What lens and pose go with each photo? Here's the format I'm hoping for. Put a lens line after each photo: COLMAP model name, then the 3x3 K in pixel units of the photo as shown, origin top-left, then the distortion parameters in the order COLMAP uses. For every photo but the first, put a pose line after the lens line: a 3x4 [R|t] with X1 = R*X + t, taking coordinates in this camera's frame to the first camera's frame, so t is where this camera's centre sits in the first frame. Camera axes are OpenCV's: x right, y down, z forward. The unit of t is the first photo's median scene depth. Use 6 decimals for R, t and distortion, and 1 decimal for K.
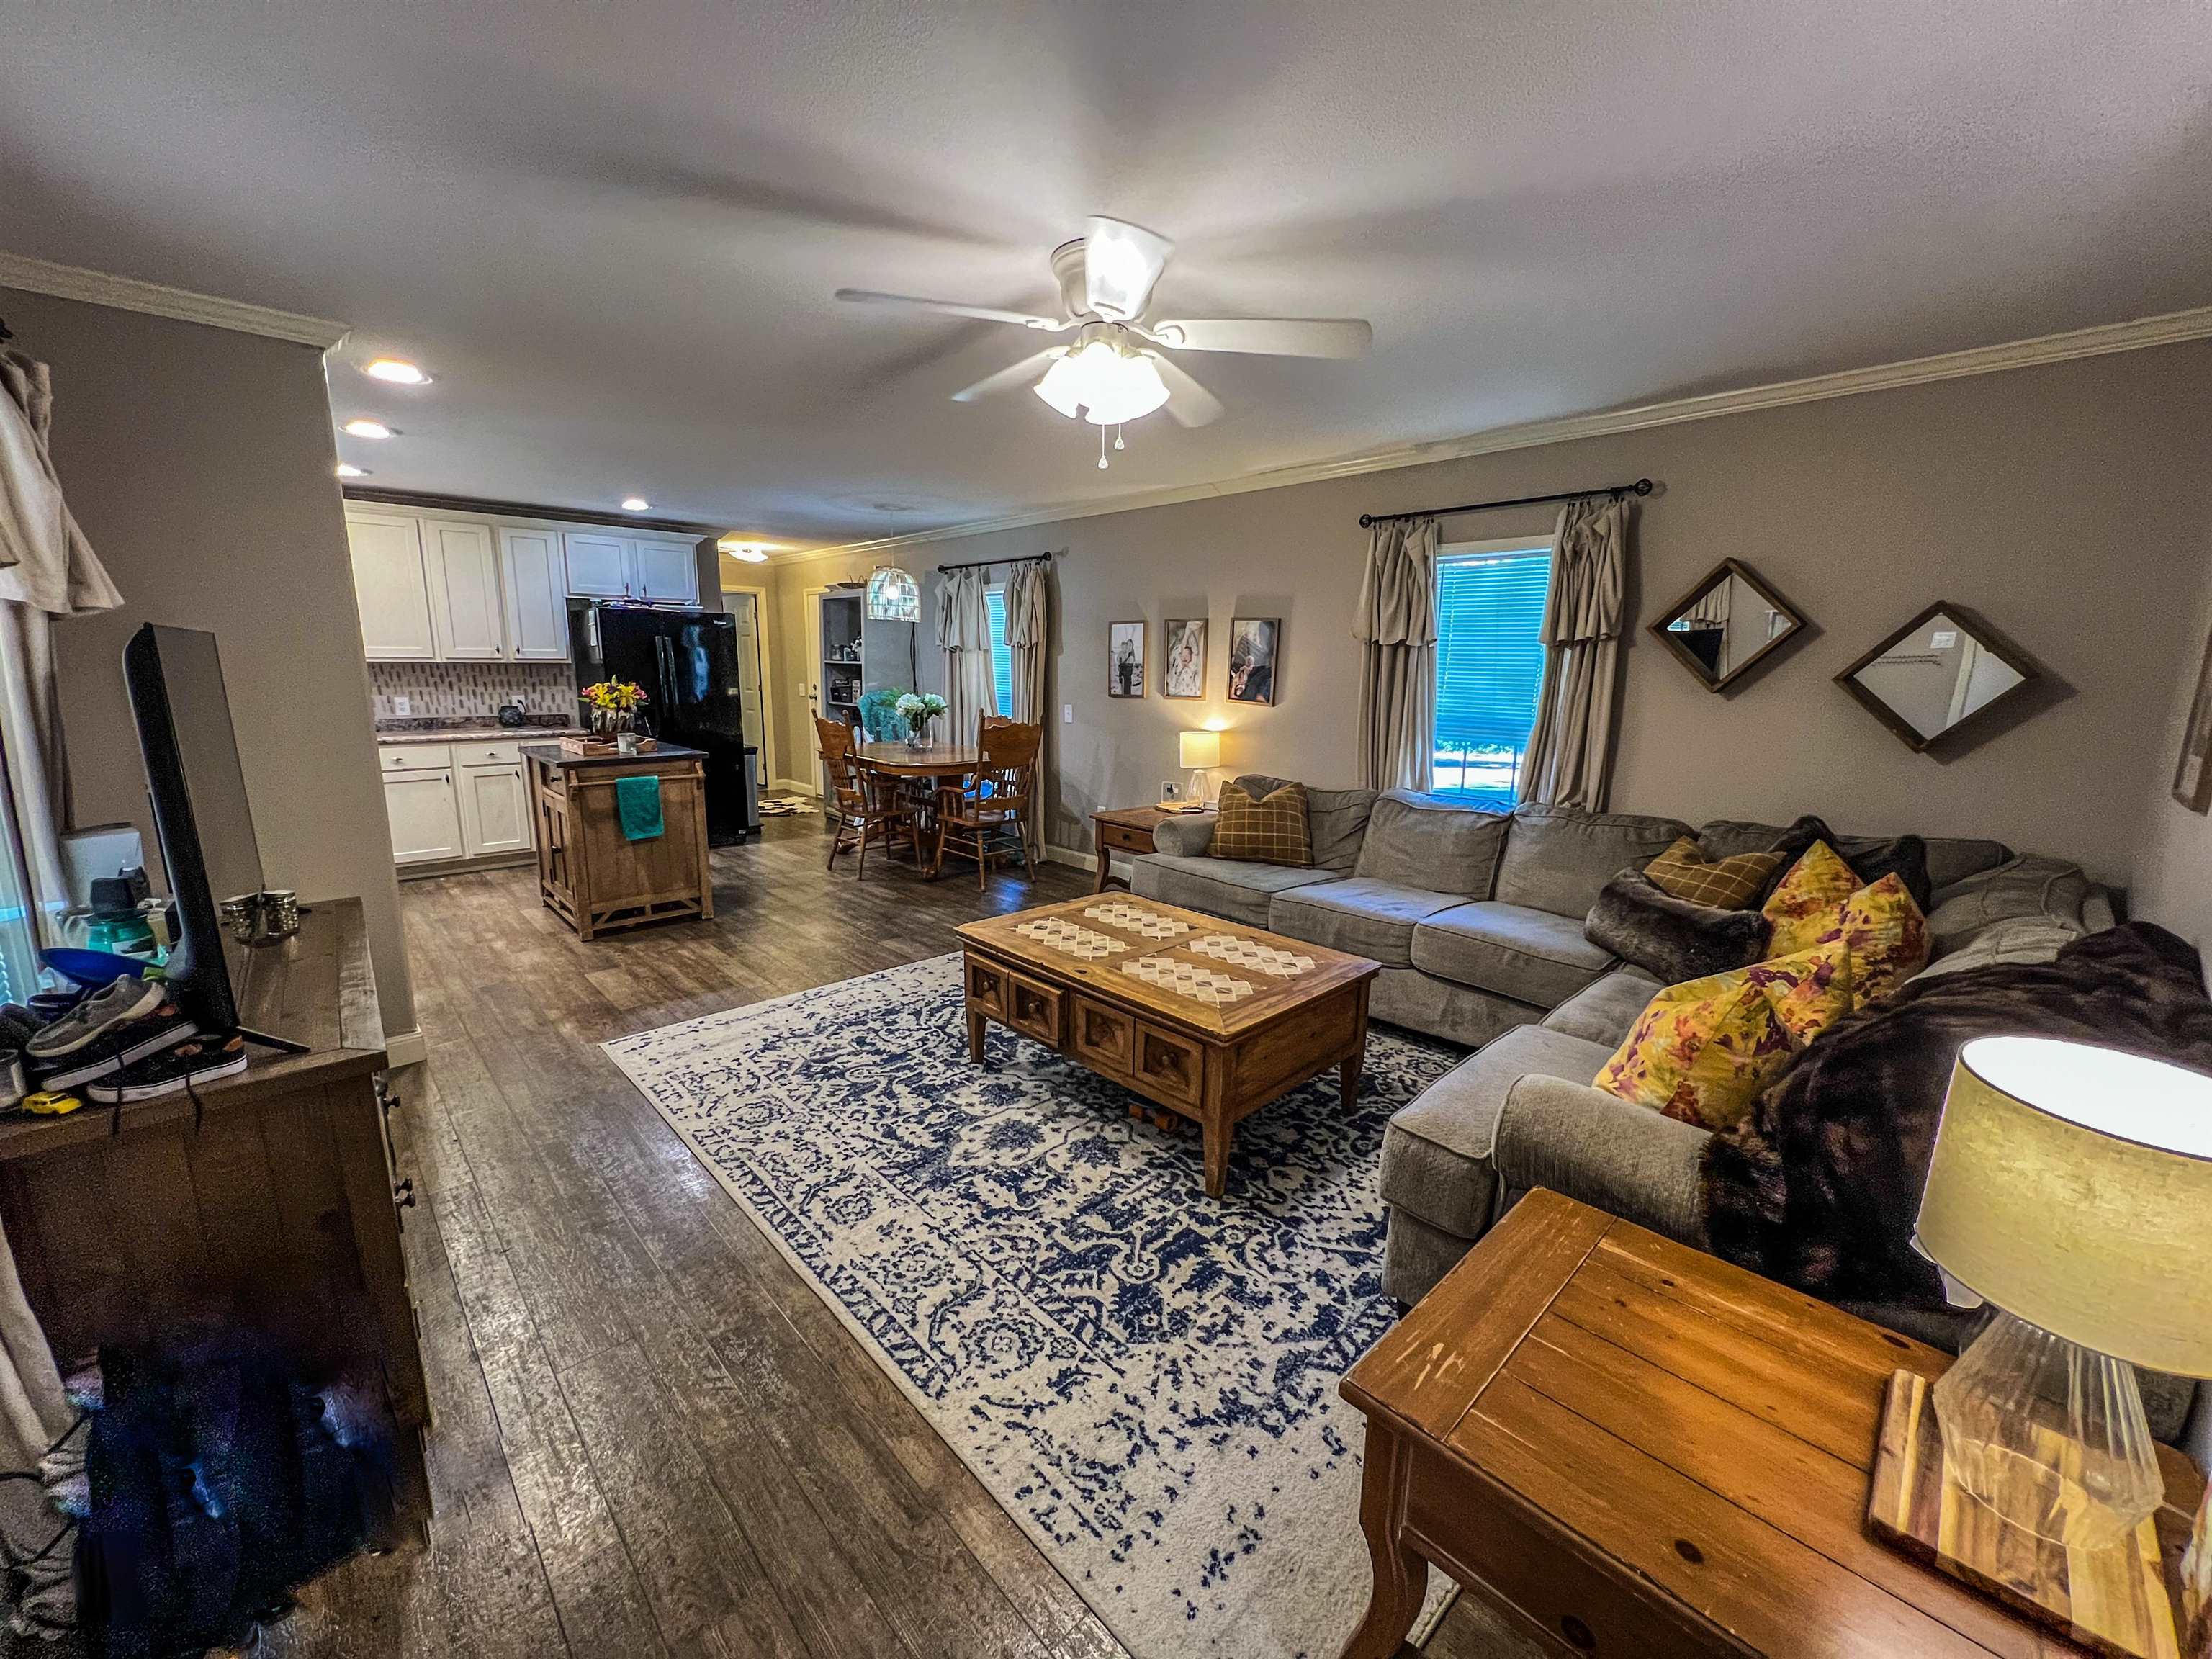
lens RADIAL K [[880.0, 0, 1100.0], [0, 880.0, 827.5], [0, 0, 1]] dist [-0.003184, 0.000439]
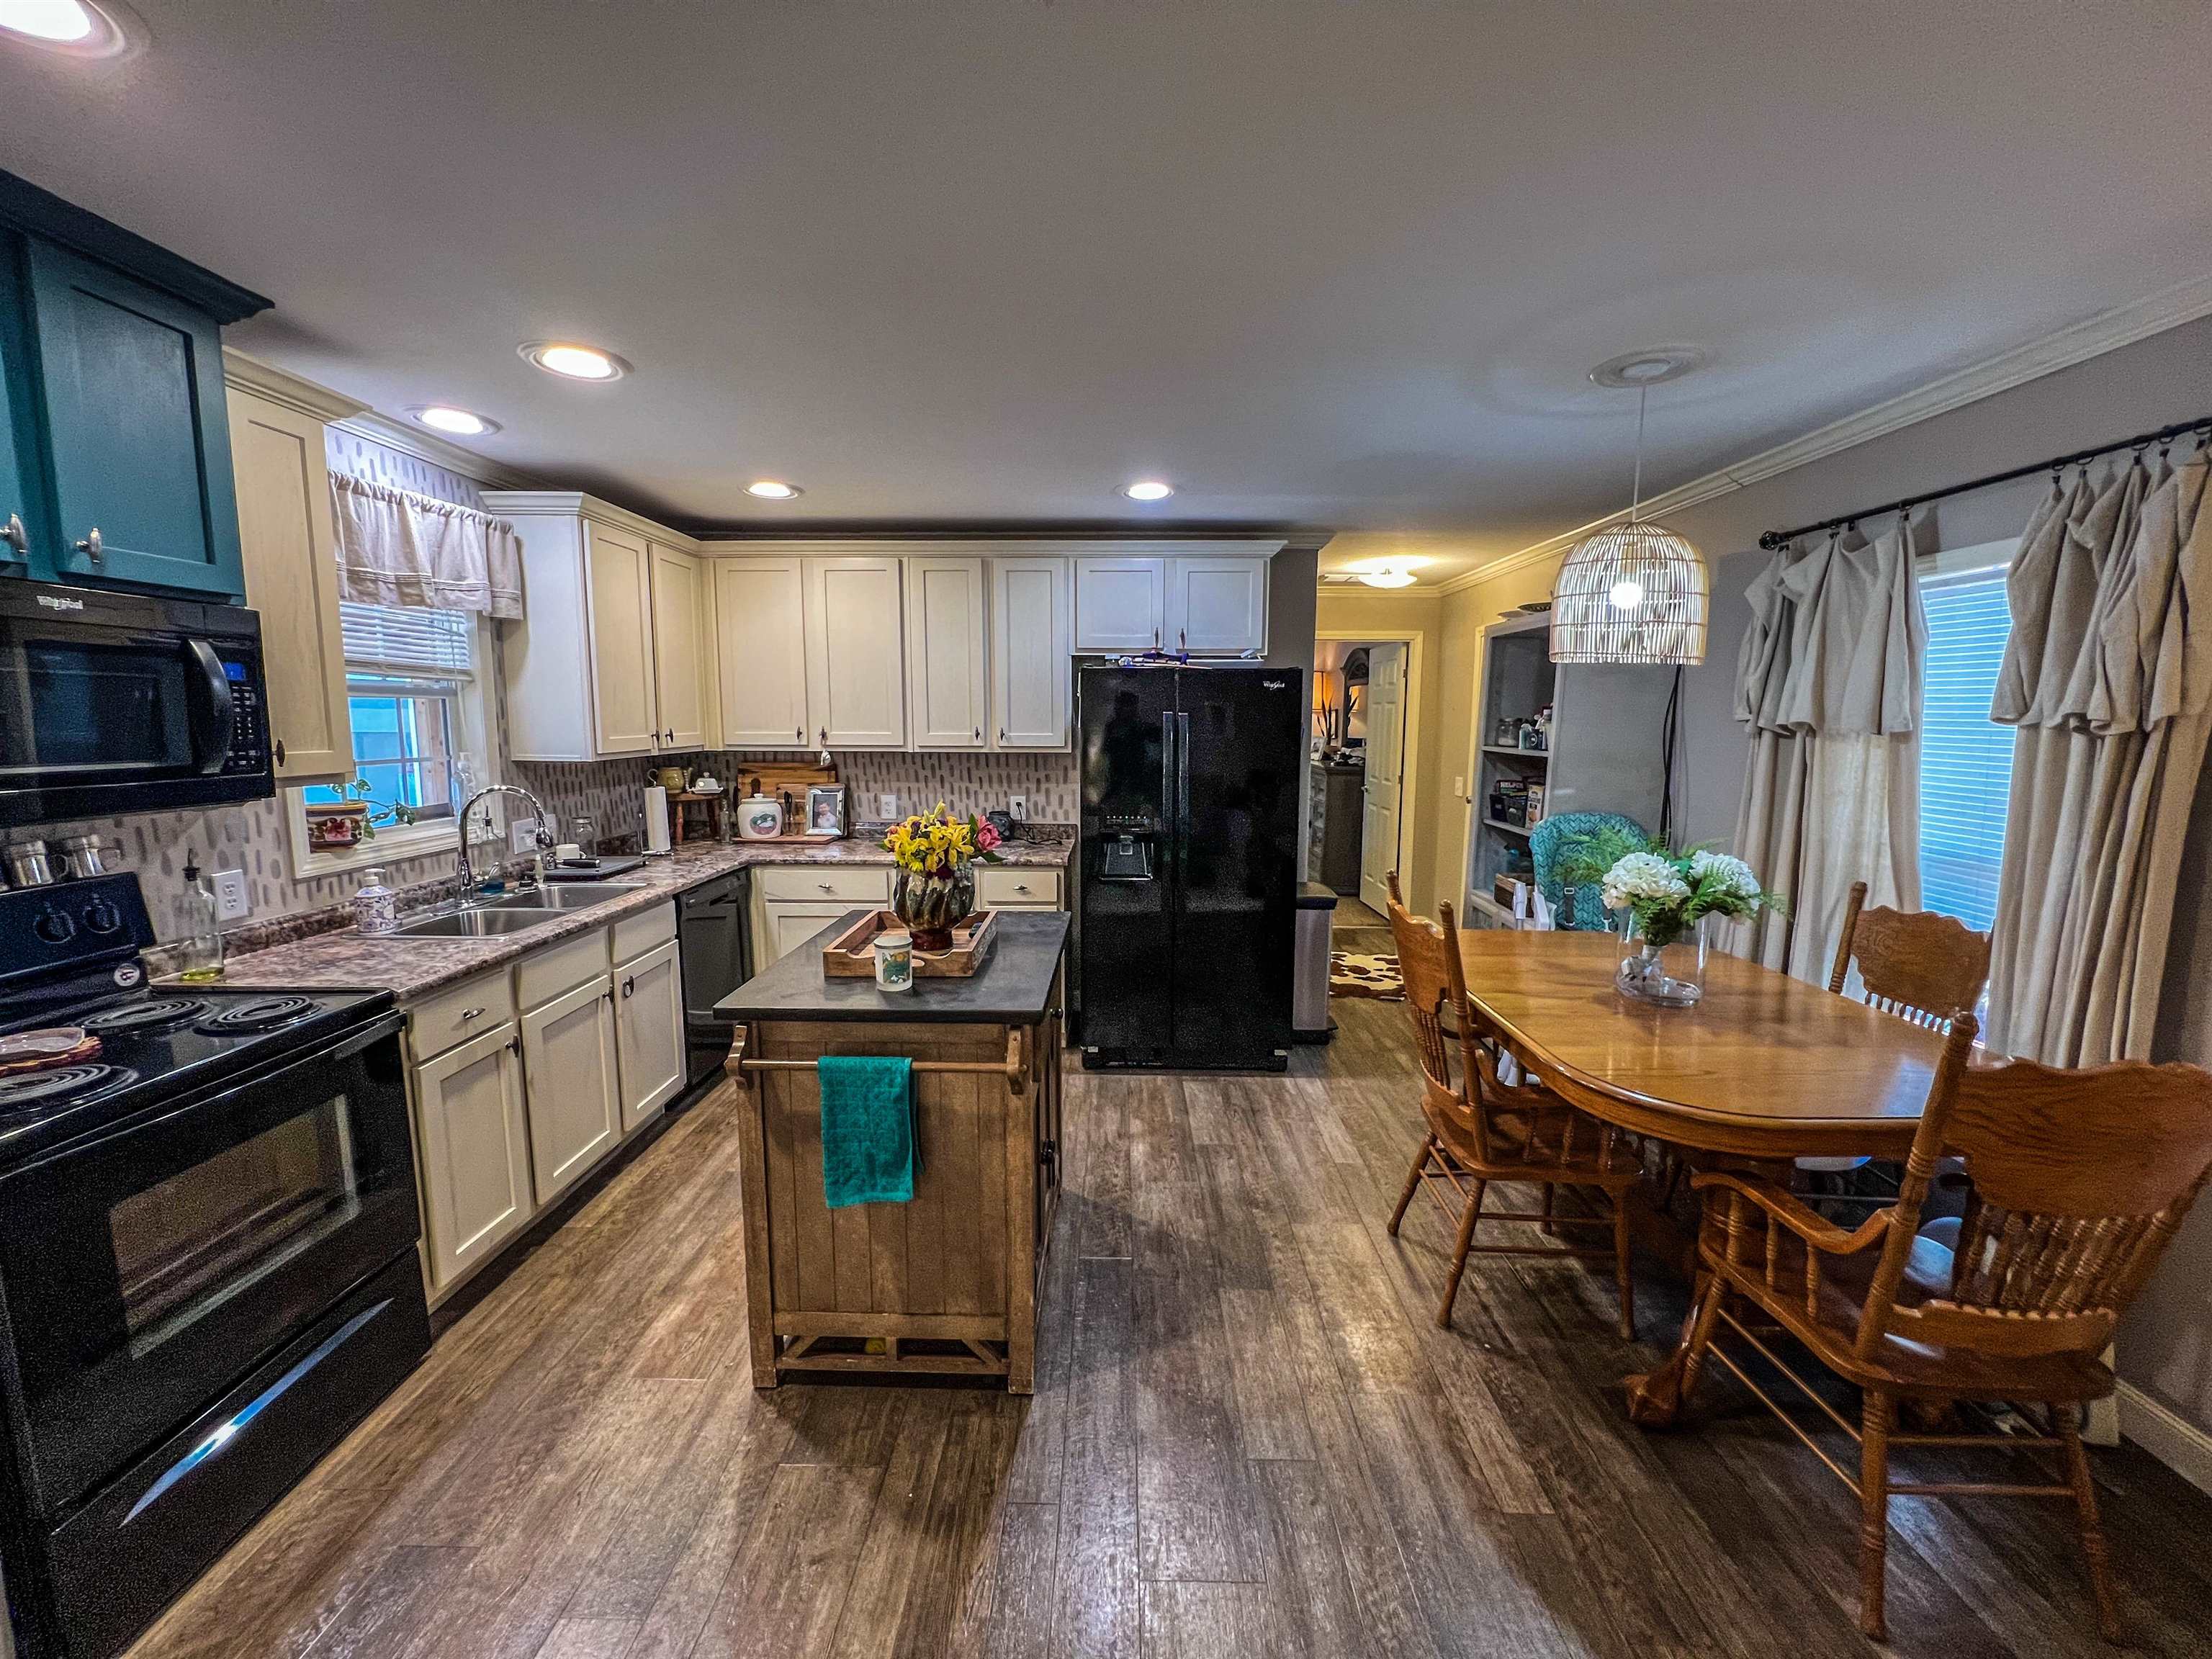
lens RADIAL K [[880.0, 0, 1104.6], [0, 880.0, 826.4], [0, 0, 1]] dist [-0.003184, 0.000439]
pose [[0.715865, 0.076496, -0.694036, -0.165029], [-0.125034, 0.991958, -0.019633, -0.171808], [0.686953, 0.100833, 0.719672, 0.765928]]
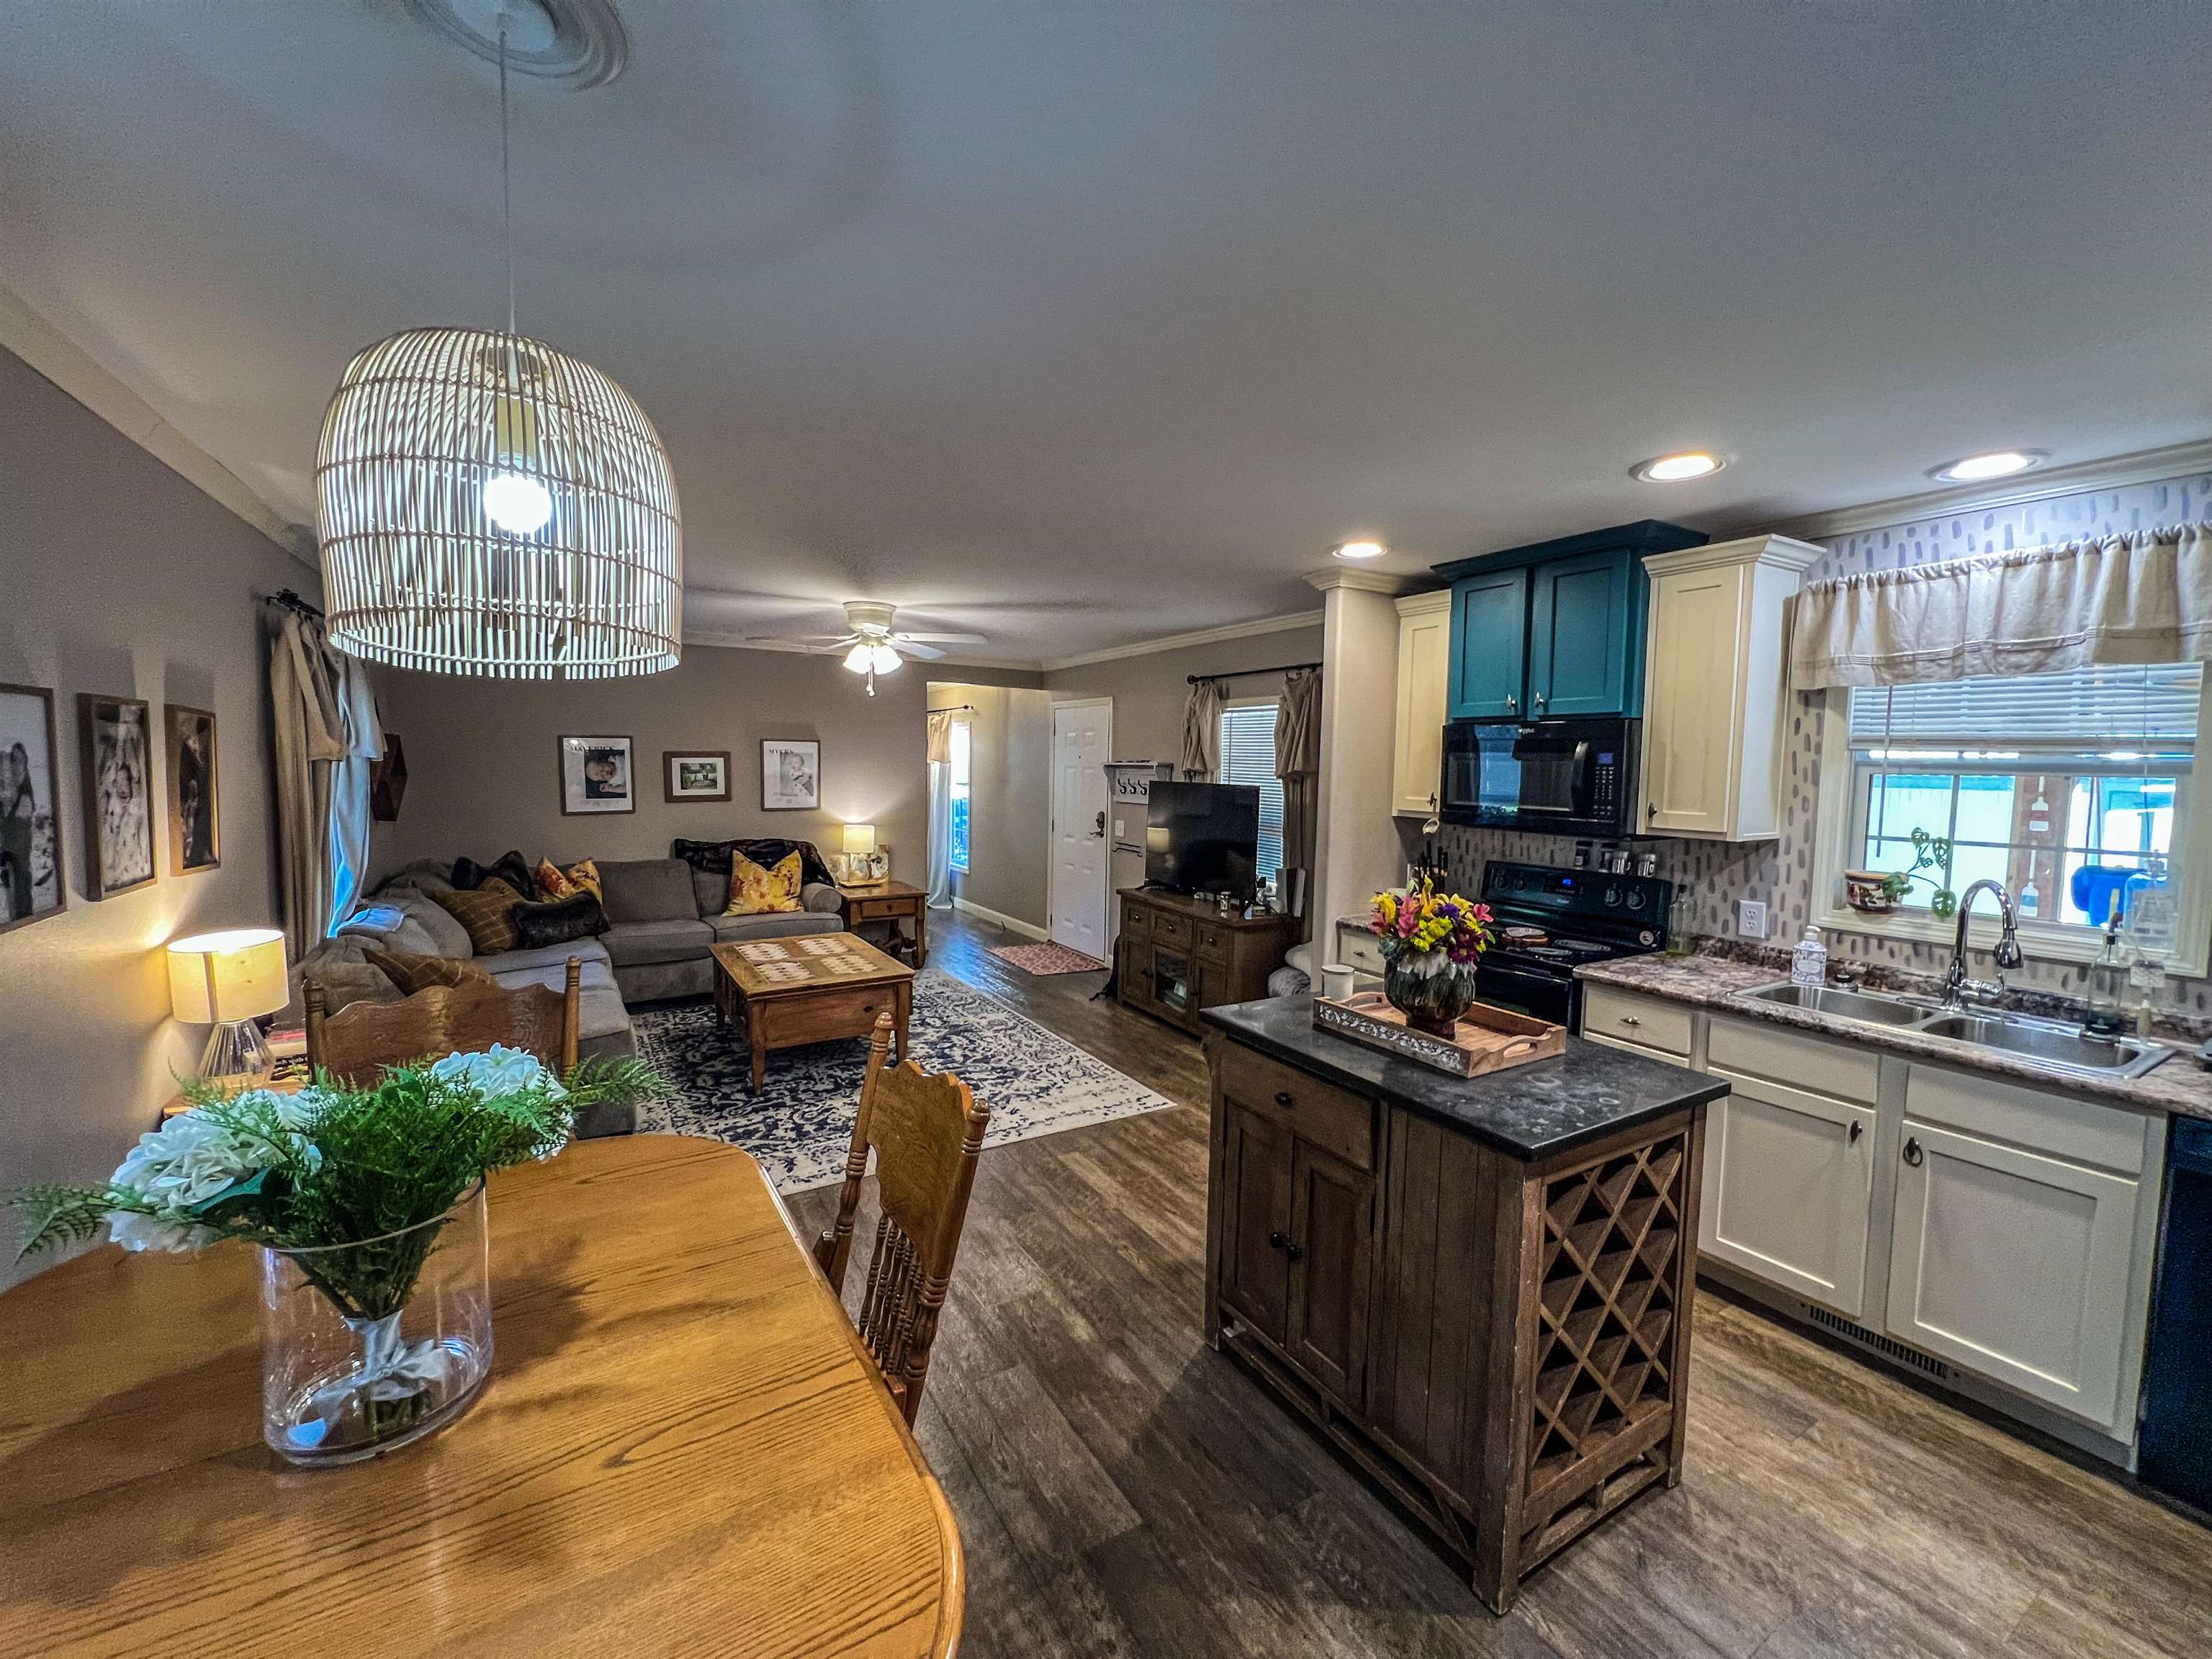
lens RADIAL K [[880.0, 0, 1097.5], [0, 880.0, 826.5], [0, 0, 1]] dist [-0.003184, 0.000439]
pose [[-0.976327, -0.047532, 0.211015, -0.516400], [0.007540, 0.967486, 0.252814, -0.329806], [-0.216170, 0.248420, -0.944223, 1.539811]]
